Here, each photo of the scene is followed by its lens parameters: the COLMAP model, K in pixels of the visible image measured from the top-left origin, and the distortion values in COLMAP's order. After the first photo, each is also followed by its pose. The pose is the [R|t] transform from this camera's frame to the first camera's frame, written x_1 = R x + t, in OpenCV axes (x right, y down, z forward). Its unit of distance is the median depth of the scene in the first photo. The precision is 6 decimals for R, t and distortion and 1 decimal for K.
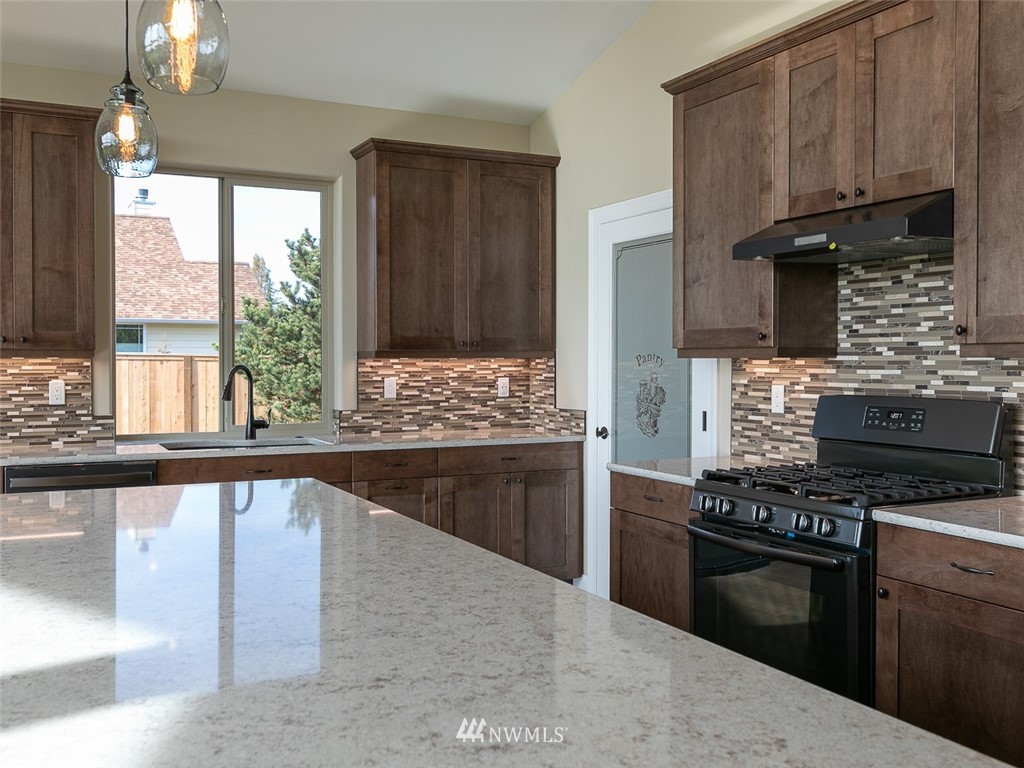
lens RADIAL K [[1004.6, 0, 487.3], [0, 1004.6, 370.0], [0, 0, 1]] dist [-0.001412, 0.000000]
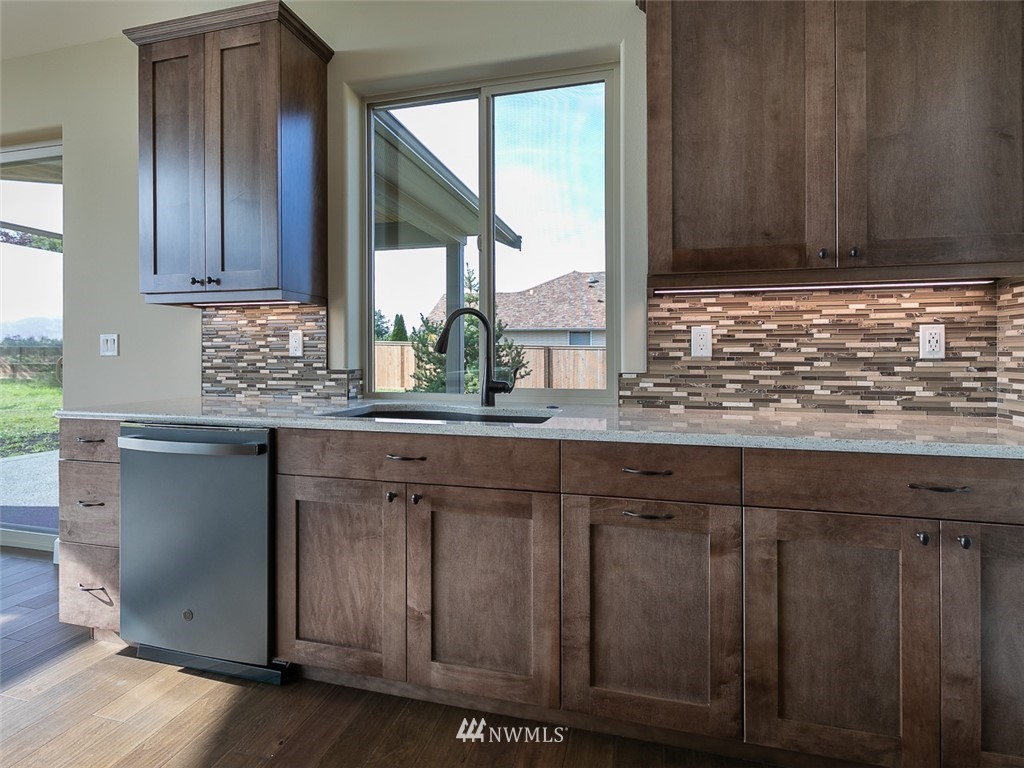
lens RADIAL K [[521.1, 0, 484.1], [0, 521.1, 354.5], [0, 0, 1]] dist [0.003801, -0.001061]
pose [[0.743264, -0.001326, -0.668997, 0.028997], [-0.008434, 0.999900, -0.011352, 0.034043], [0.668945, 0.014080, 0.743178, 0.701161]]
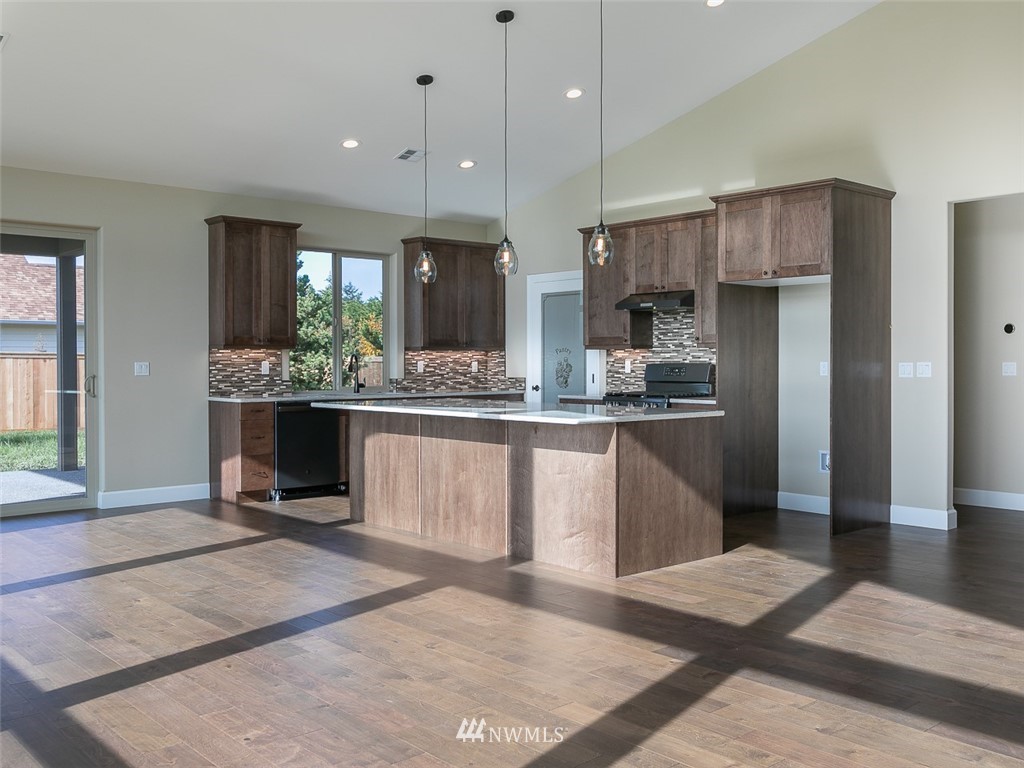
lens RADIAL K [[1004.6, 0, 597.0], [0, 1004.6, 365.5], [0, 0, 1]] dist [-0.001412, 0.000000]
pose [[0.948540, -0.003693, 0.316637, -0.404761], [0.005650, 0.999970, -0.005265, 0.029161], [-0.316608, 0.006783, 0.948532, -0.931981]]
